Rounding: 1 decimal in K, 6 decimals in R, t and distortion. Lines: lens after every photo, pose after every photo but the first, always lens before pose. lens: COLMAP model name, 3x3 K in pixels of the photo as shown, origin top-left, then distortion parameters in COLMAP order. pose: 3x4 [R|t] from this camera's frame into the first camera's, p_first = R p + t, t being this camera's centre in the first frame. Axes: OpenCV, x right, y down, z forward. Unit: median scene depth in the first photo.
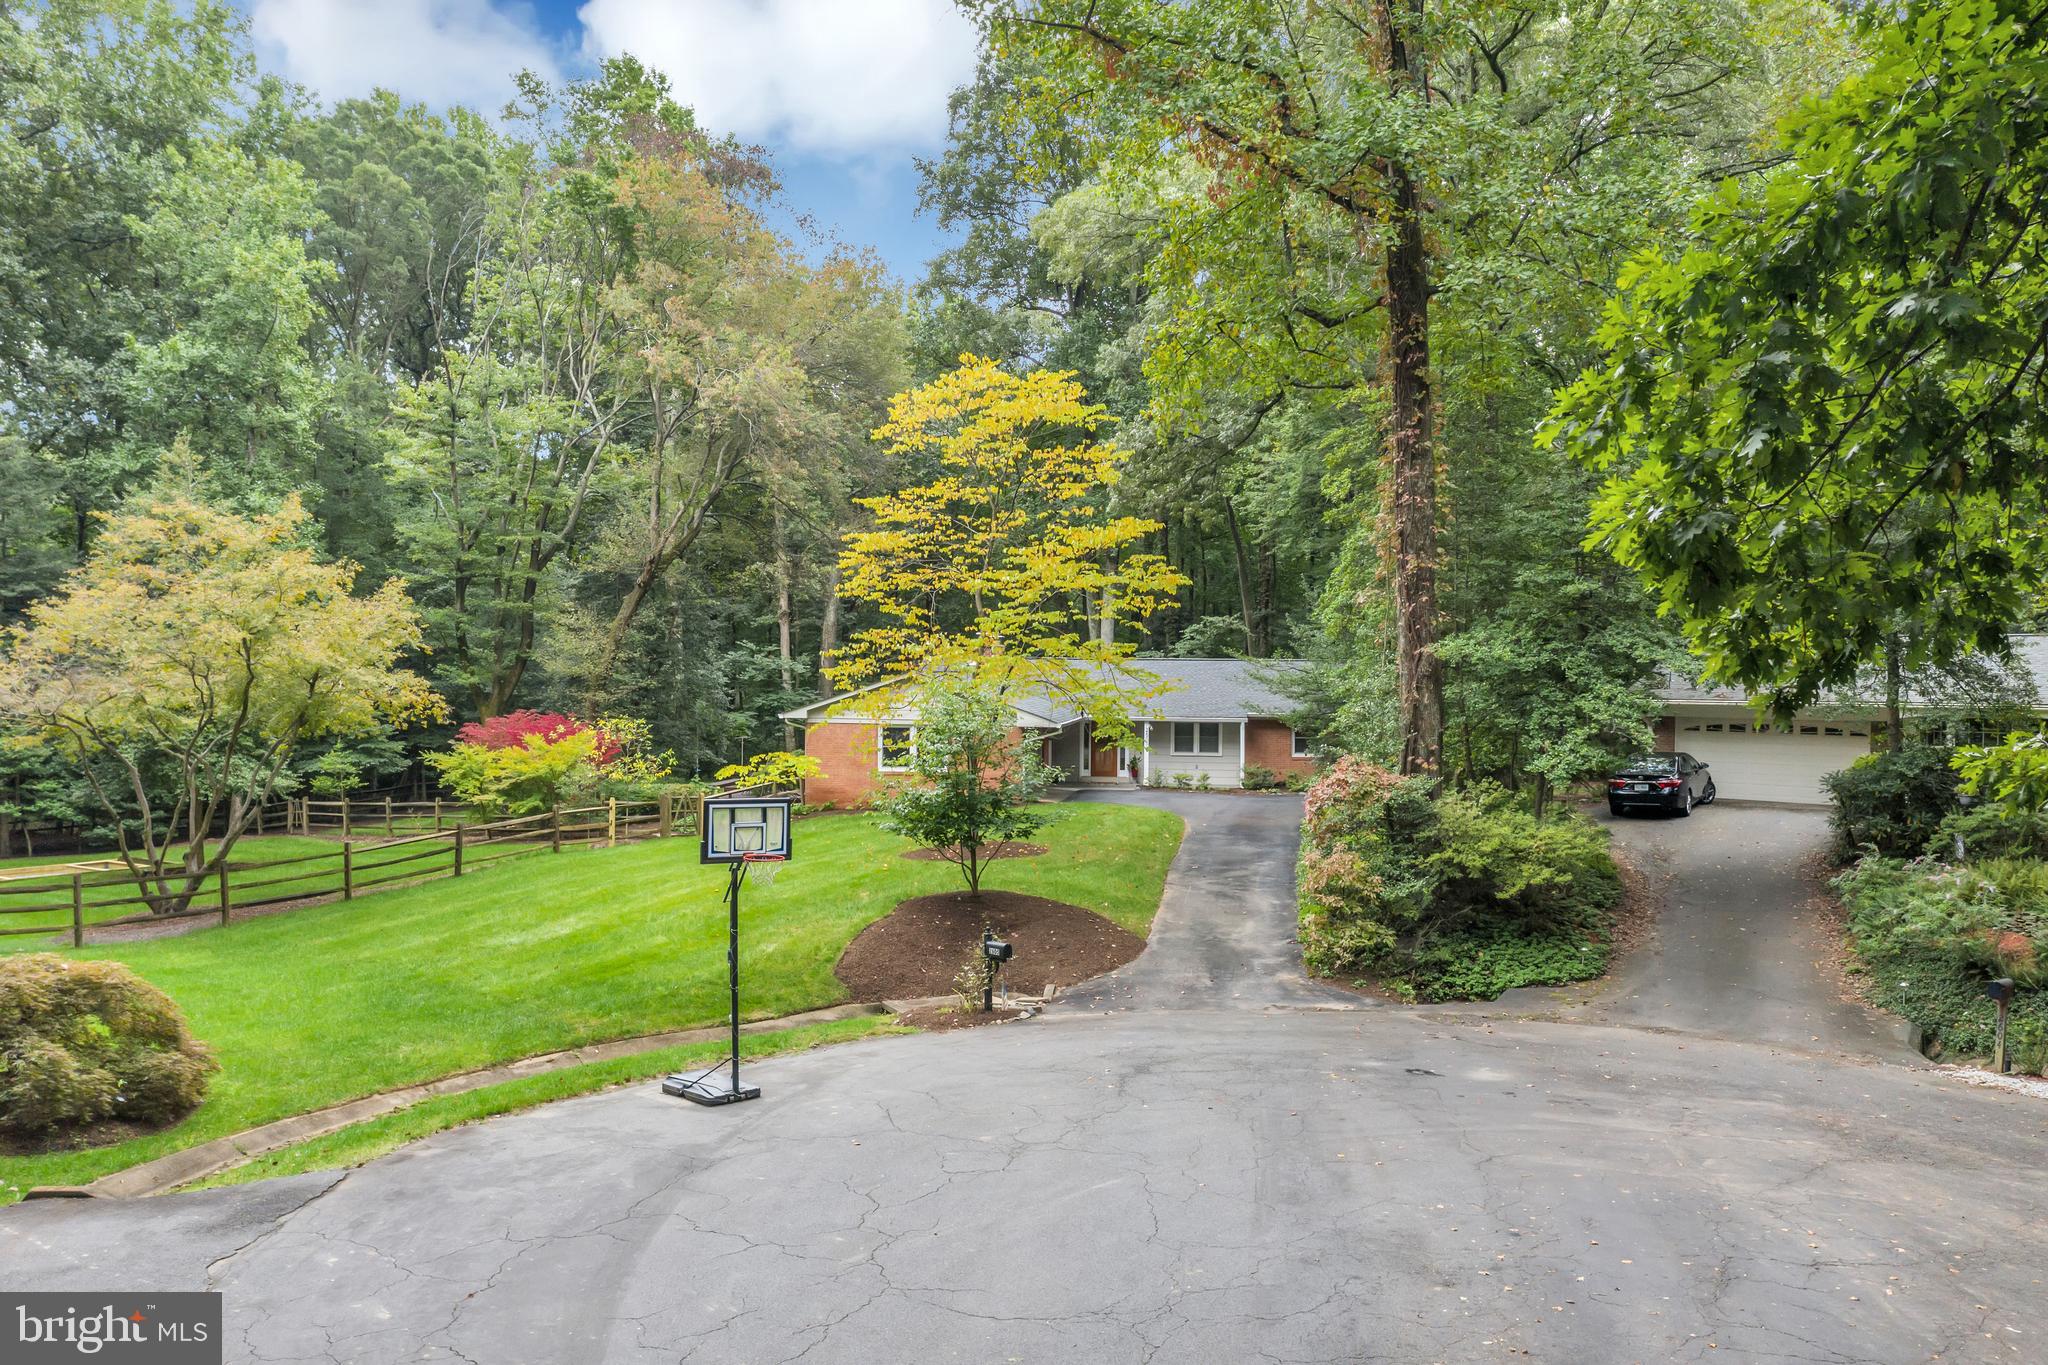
lens RADIAL K [[1639.9, 0, 1020.0], [0, 1639.9, 686.1], [0, 0, 1]] dist [-0.001524, 0.003183]
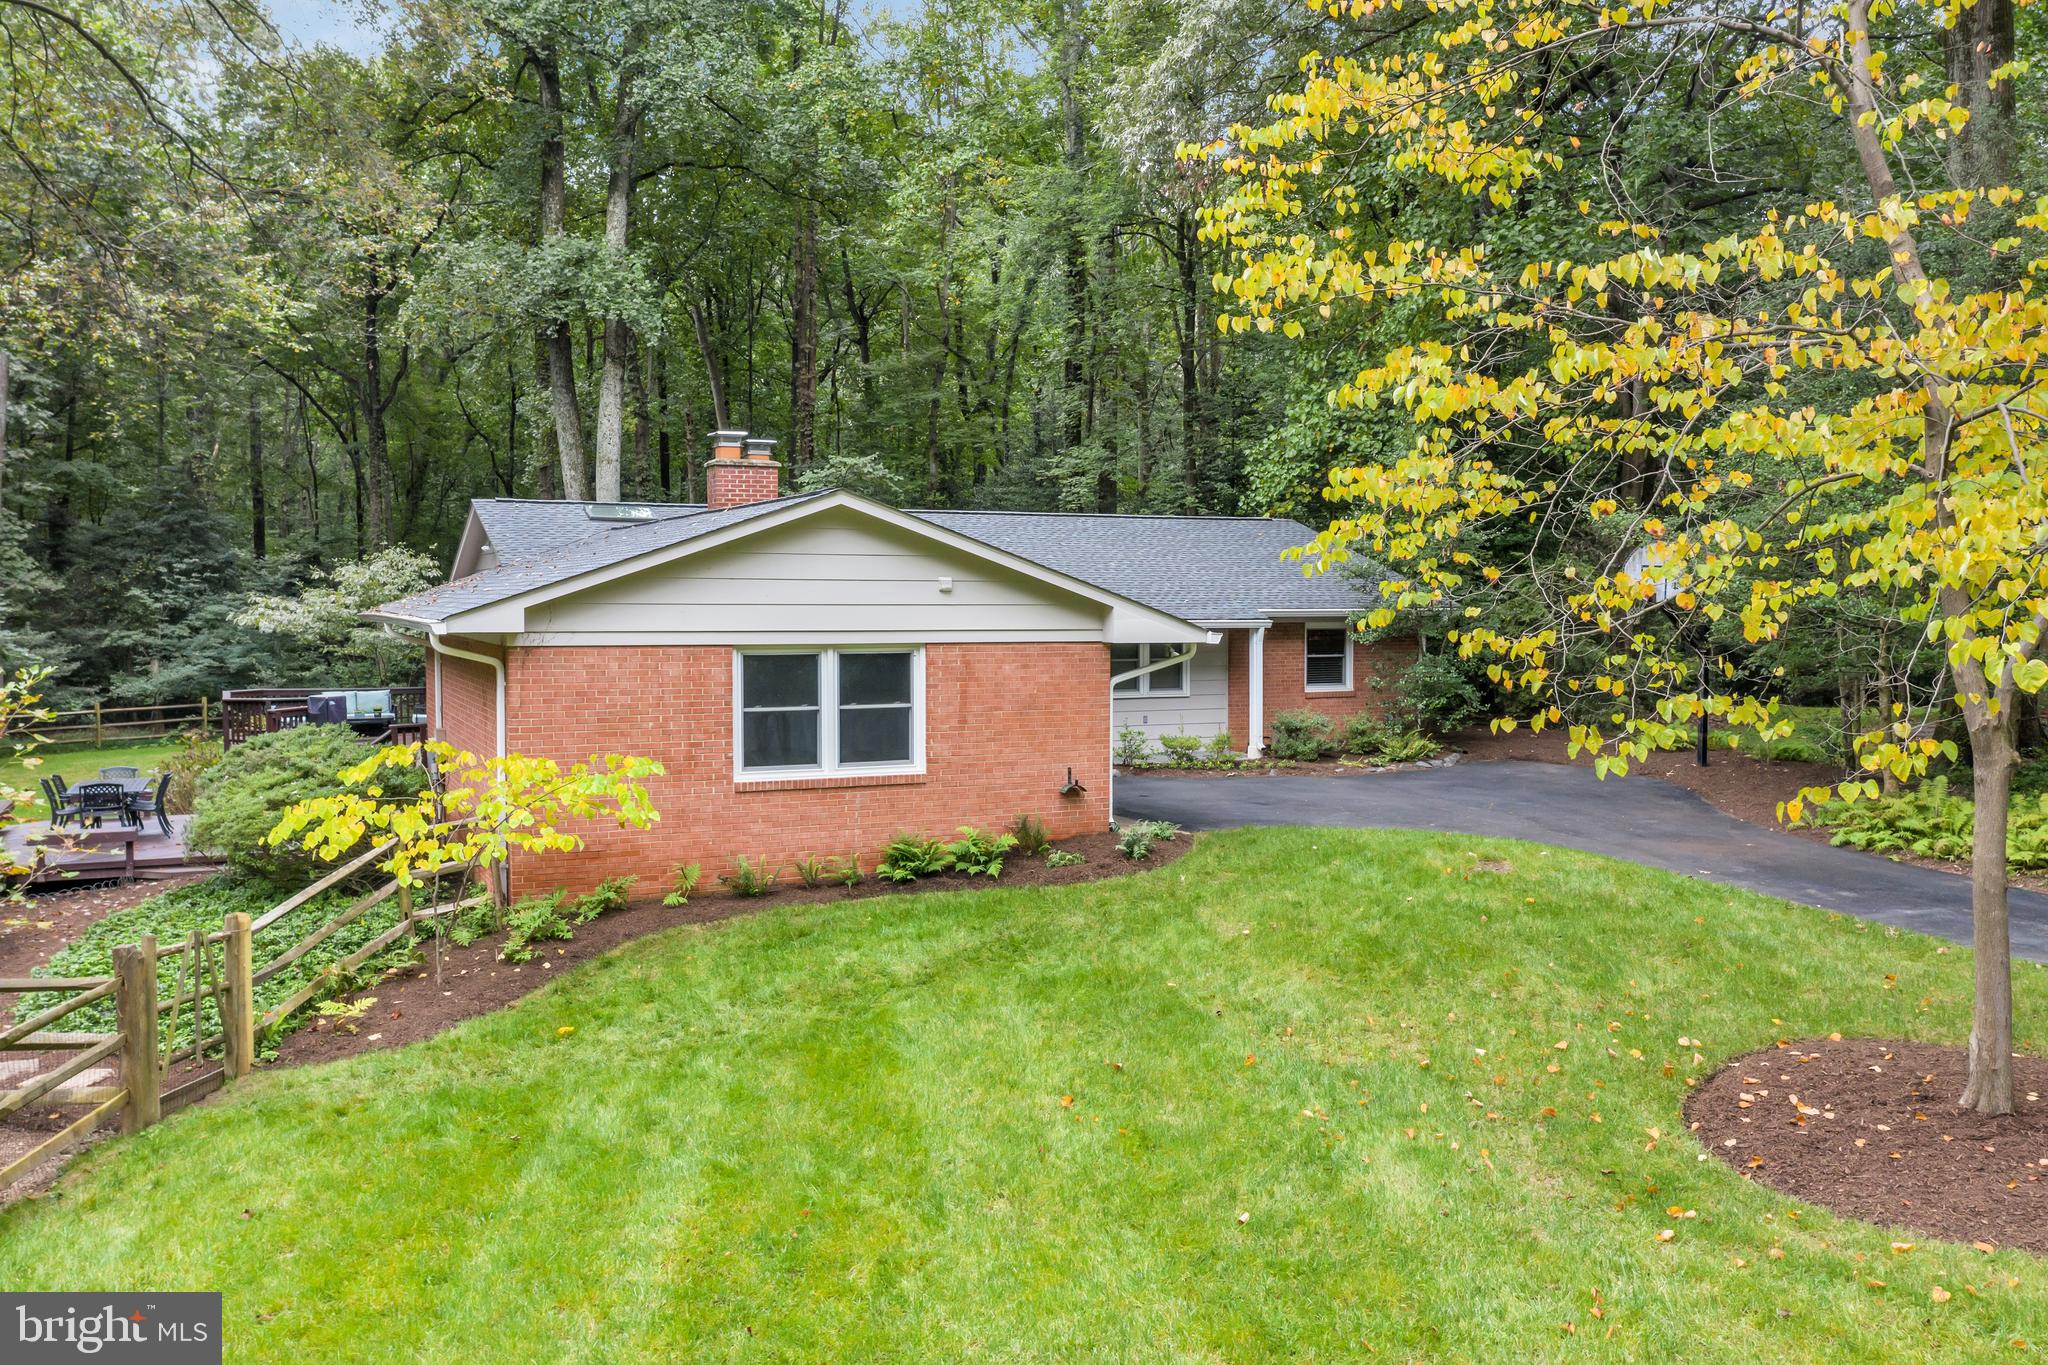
lens RADIAL K [[1677.9, 0, 1021.8], [0, 1677.9, 673.7], [0, 0, 1]] dist [-0.012547, -0.003184]
pose [[0.838024, -0.034645, 0.544533, -0.203452], [0.011883, 0.998904, 0.045267, 0.011971], [-0.545504, -0.031464, 0.837517, 0.603263]]
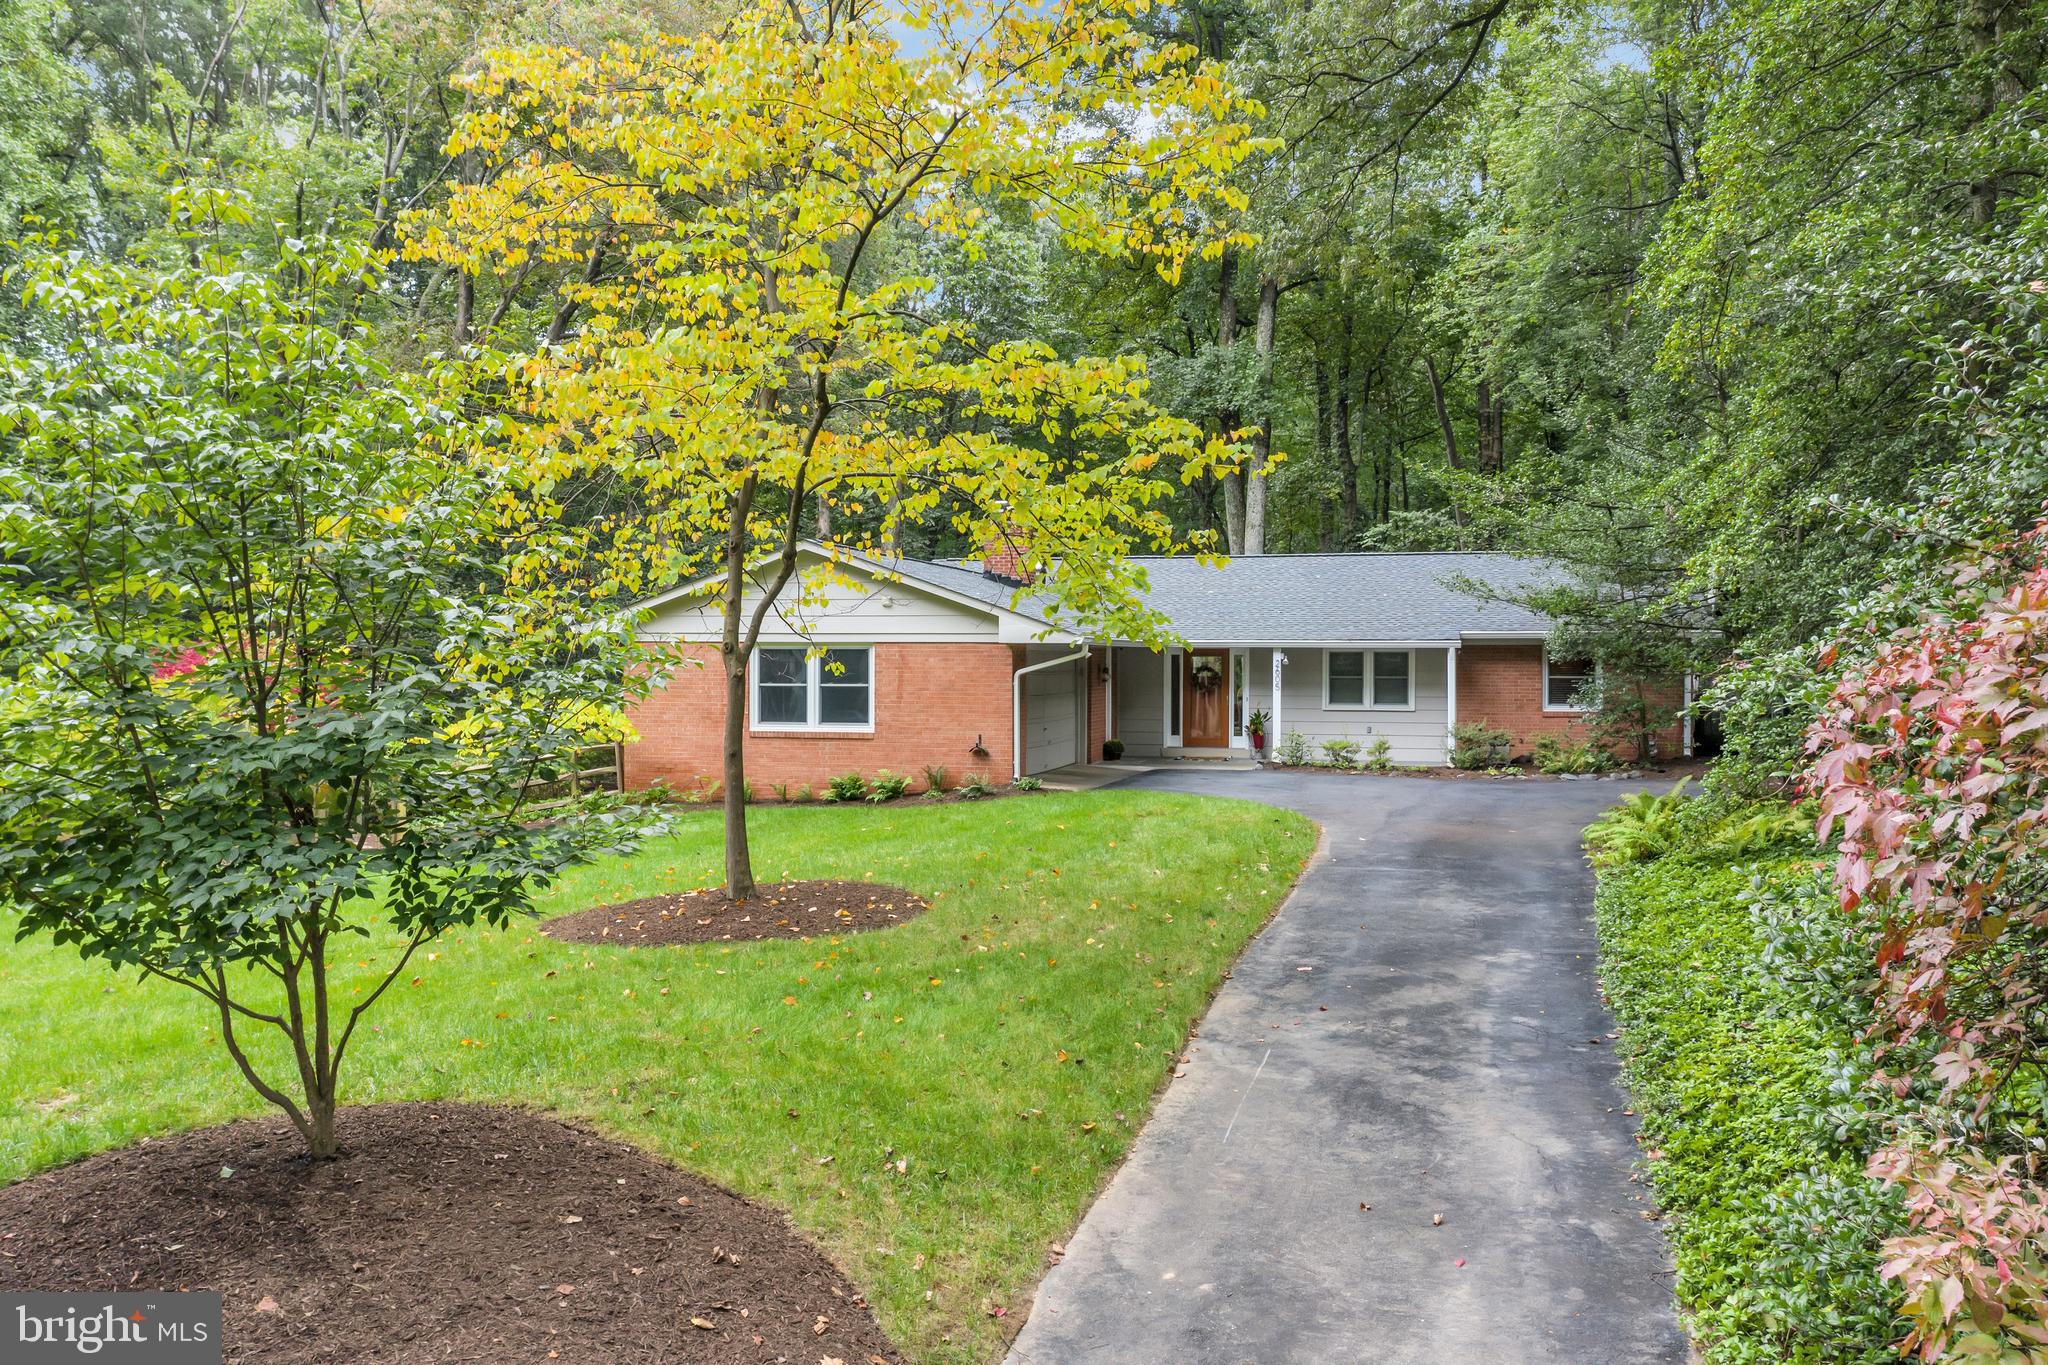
lens RADIAL K [[1639.9, 0, 1022.3], [0, 1639.9, 682.9], [0, 0, 1]] dist [-0.001524, 0.003183]
pose [[0.991931, -0.005360, -0.126666, 0.061990], [0.005727, 0.999980, 0.002531, 0.031453], [0.126650, -0.003236, 0.991942, 0.432253]]
